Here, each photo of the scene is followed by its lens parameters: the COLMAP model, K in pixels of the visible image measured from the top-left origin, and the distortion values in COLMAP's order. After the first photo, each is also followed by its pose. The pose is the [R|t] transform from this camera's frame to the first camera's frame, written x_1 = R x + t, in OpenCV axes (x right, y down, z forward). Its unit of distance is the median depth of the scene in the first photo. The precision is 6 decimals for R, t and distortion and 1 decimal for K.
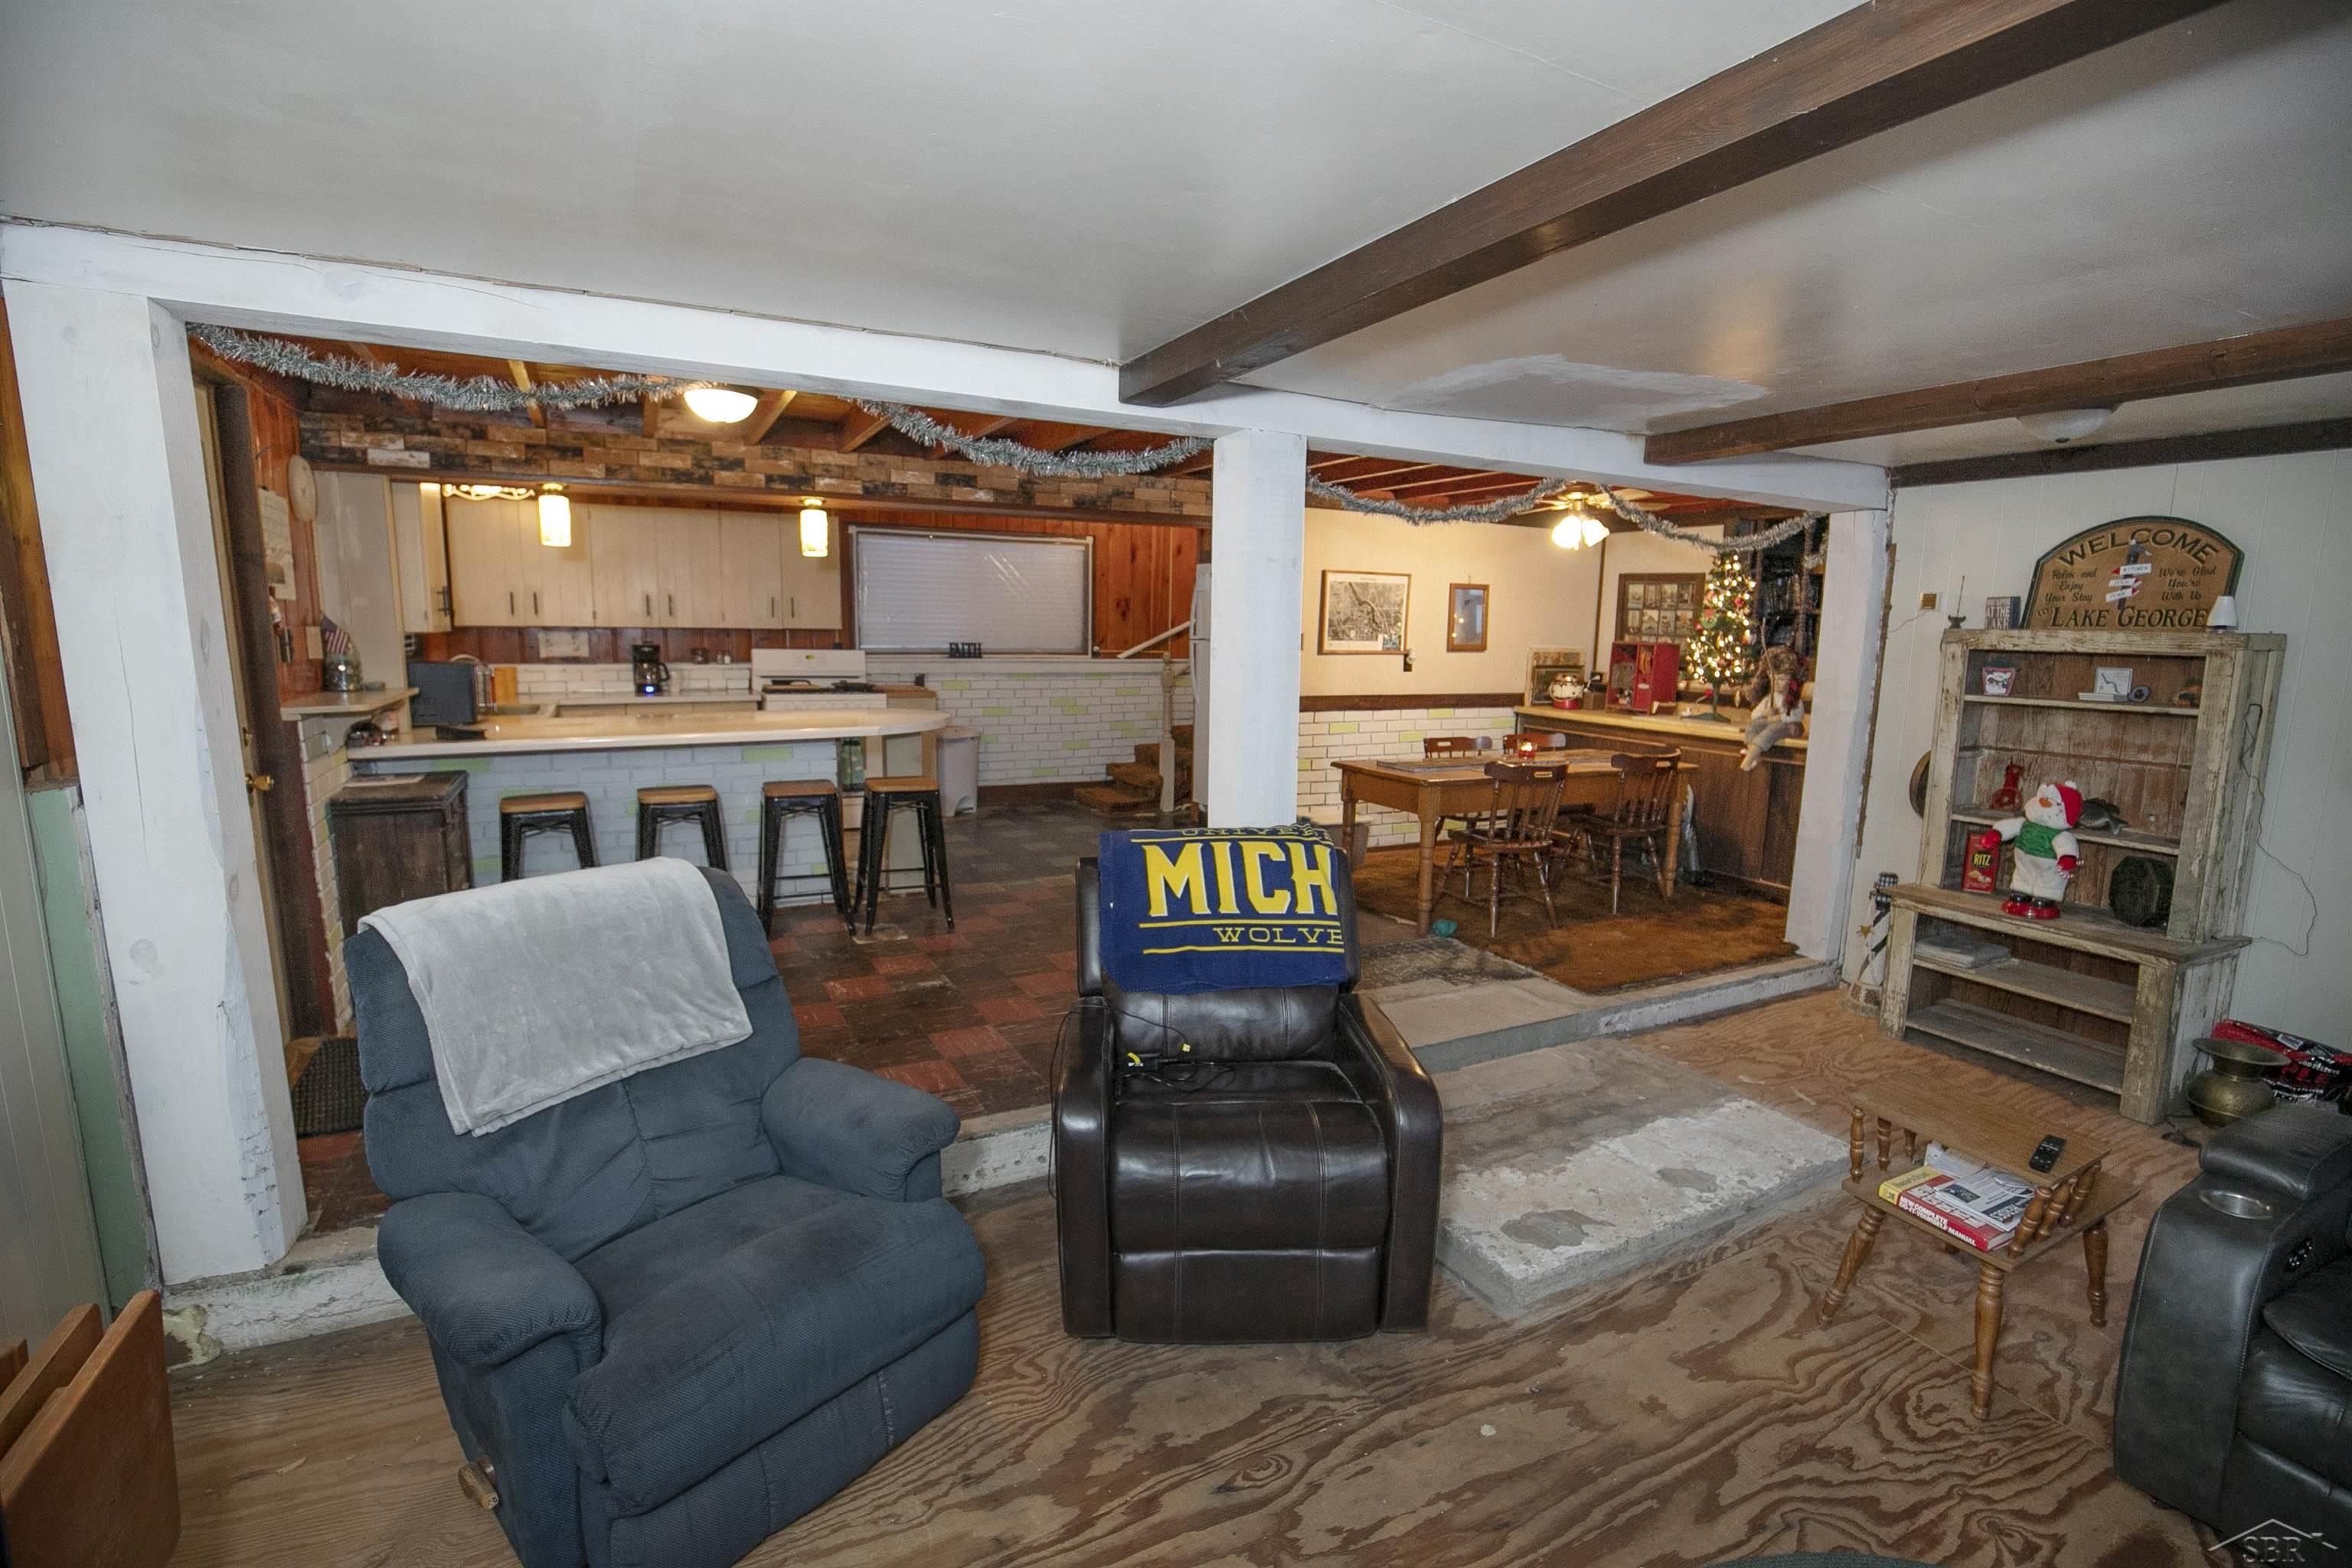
lens RADIAL K [[1087.8, 0, 1174.0], [0, 1087.8, 793.8], [0, 0, 1]] dist [-0.031217, 0.004733]
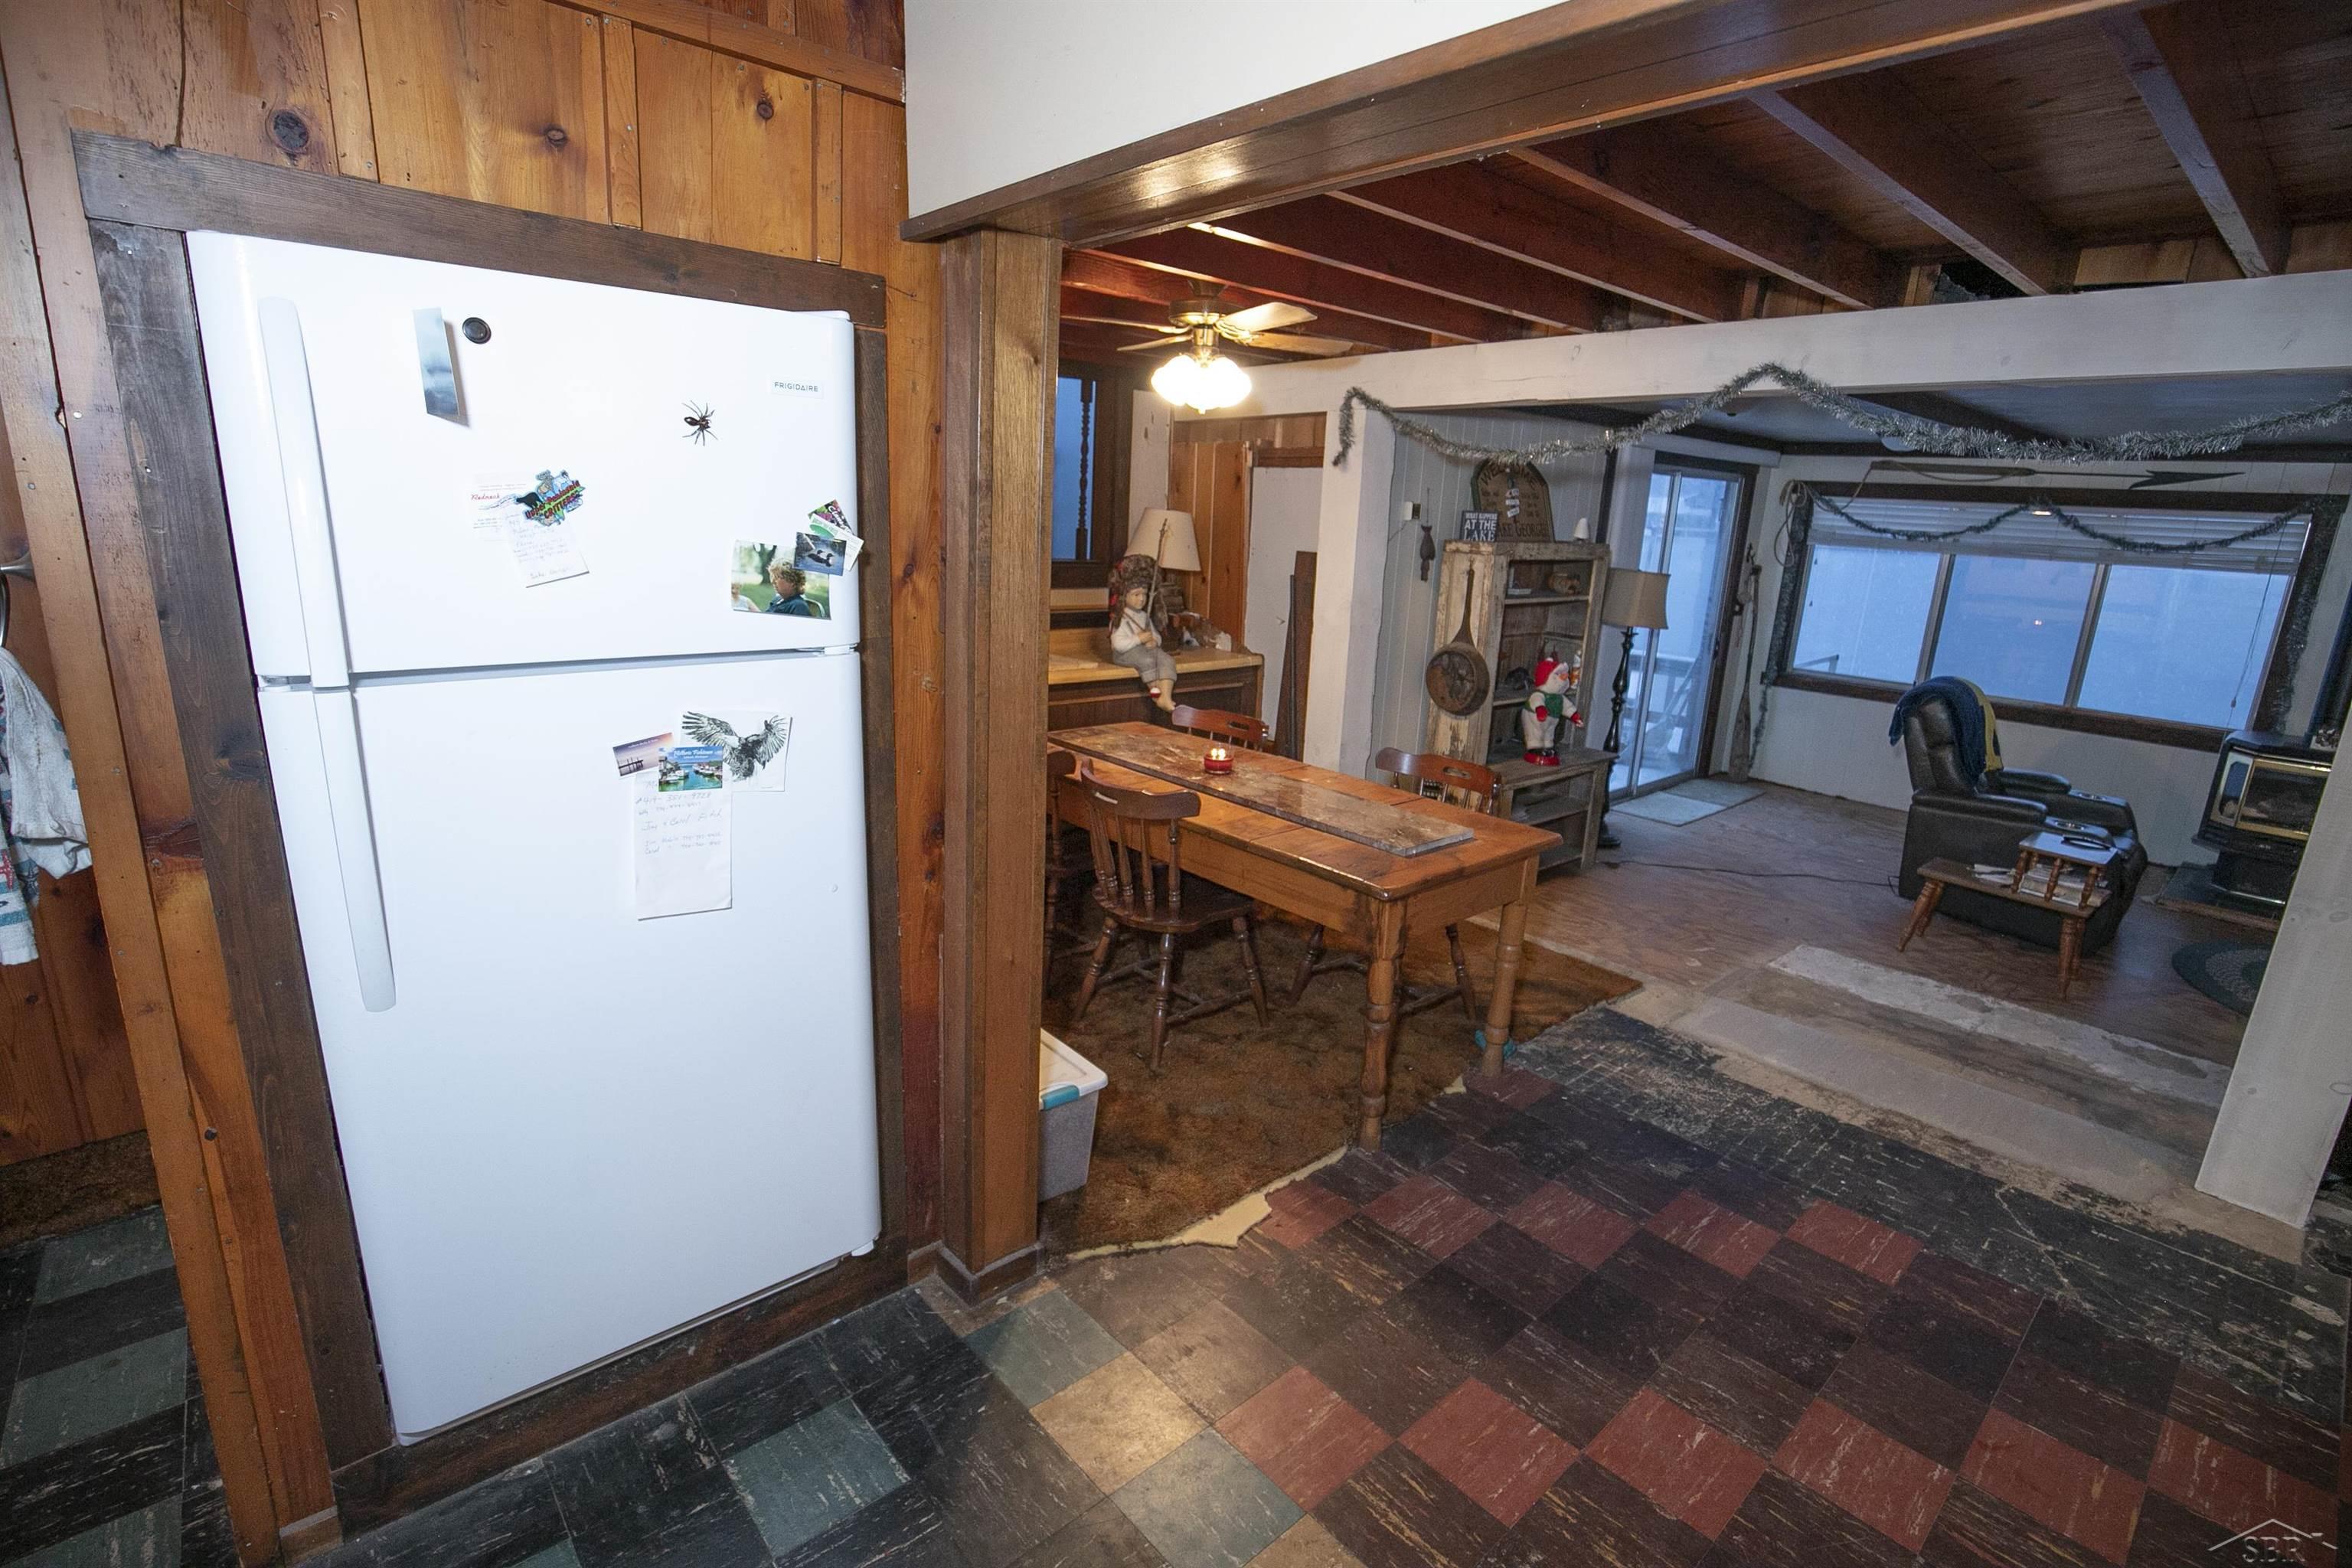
lens RADIAL K [[1087.8, 0, 1185.2], [0, 1087.8, 783.8], [0, 0, 1]] dist [-0.031217, 0.004733]
pose [[-0.244532, -0.267740, 0.931944, -0.233608], [0.105586, 0.948055, 0.300073, -0.210239], [-0.963875, 0.171778, -0.203560, 1.154575]]
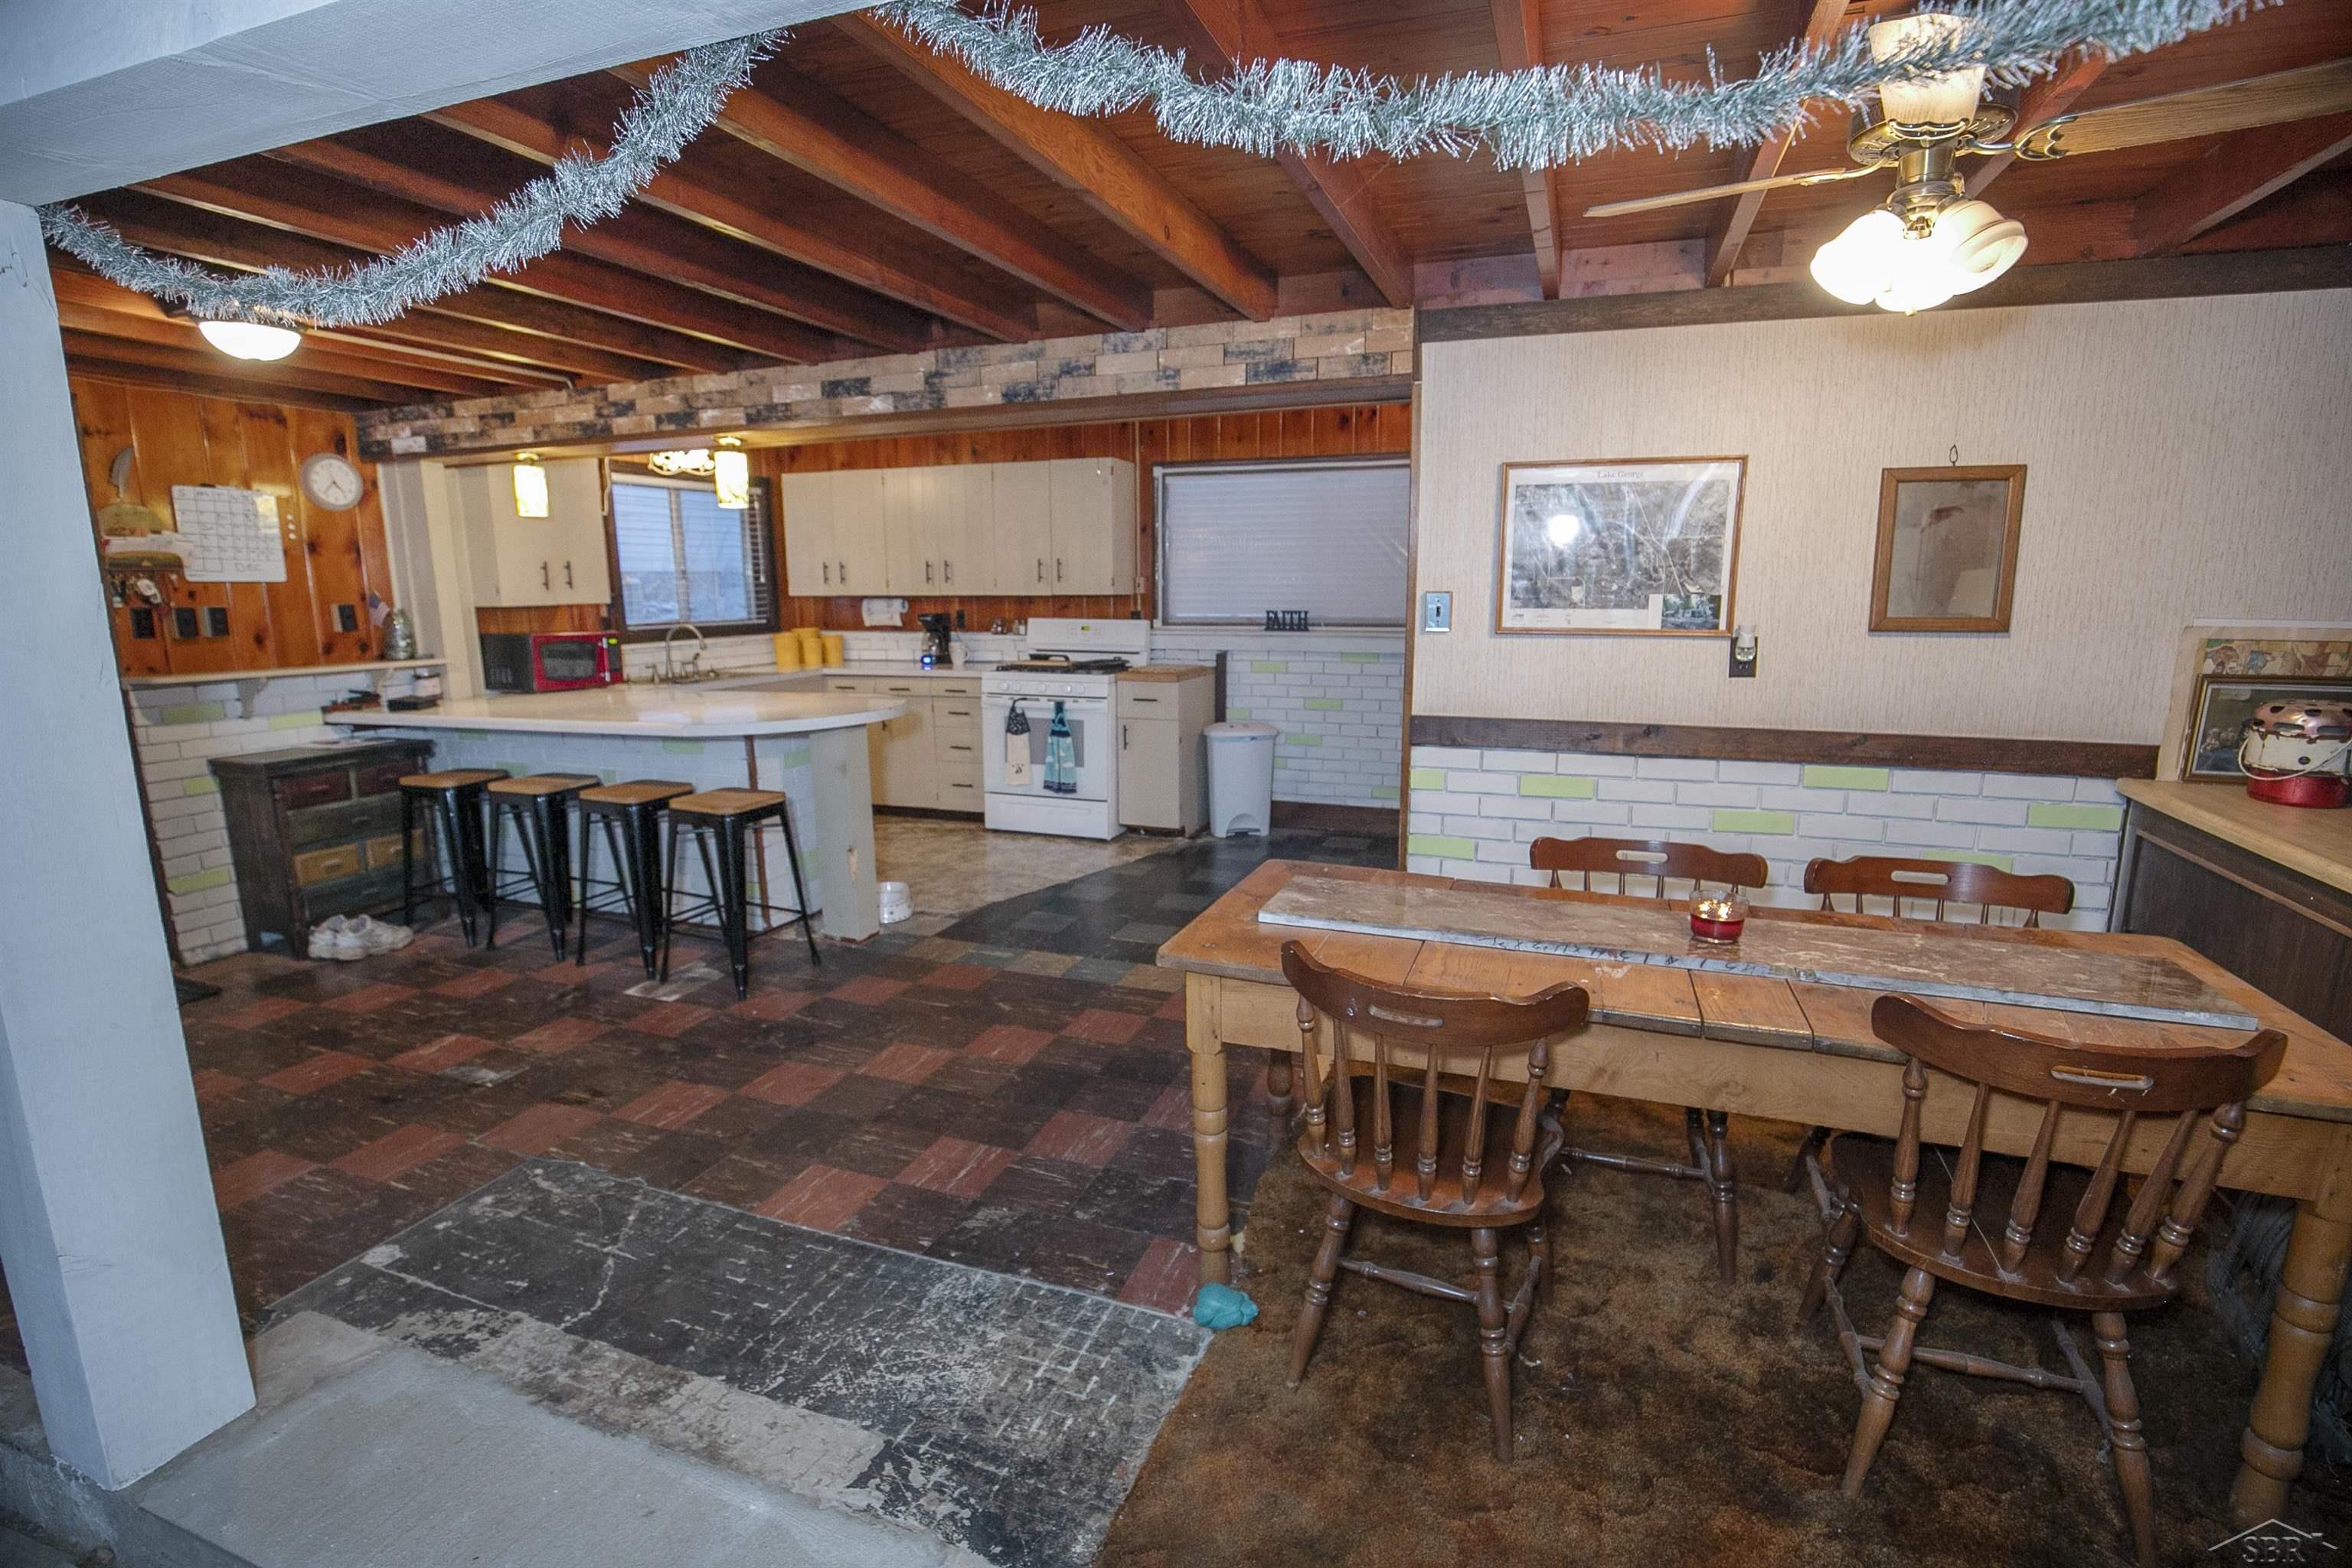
lens RADIAL K [[1087.8, 0, 1174.5], [0, 1087.8, 791.1], [0, 0, 1]] dist [-0.031217, 0.004733]
pose [[0.672787, 0.118951, -0.730211, 0.464487], [-0.096017, 0.992681, 0.073241, -0.091139], [0.733579, 0.020837, 0.679284, 0.633369]]
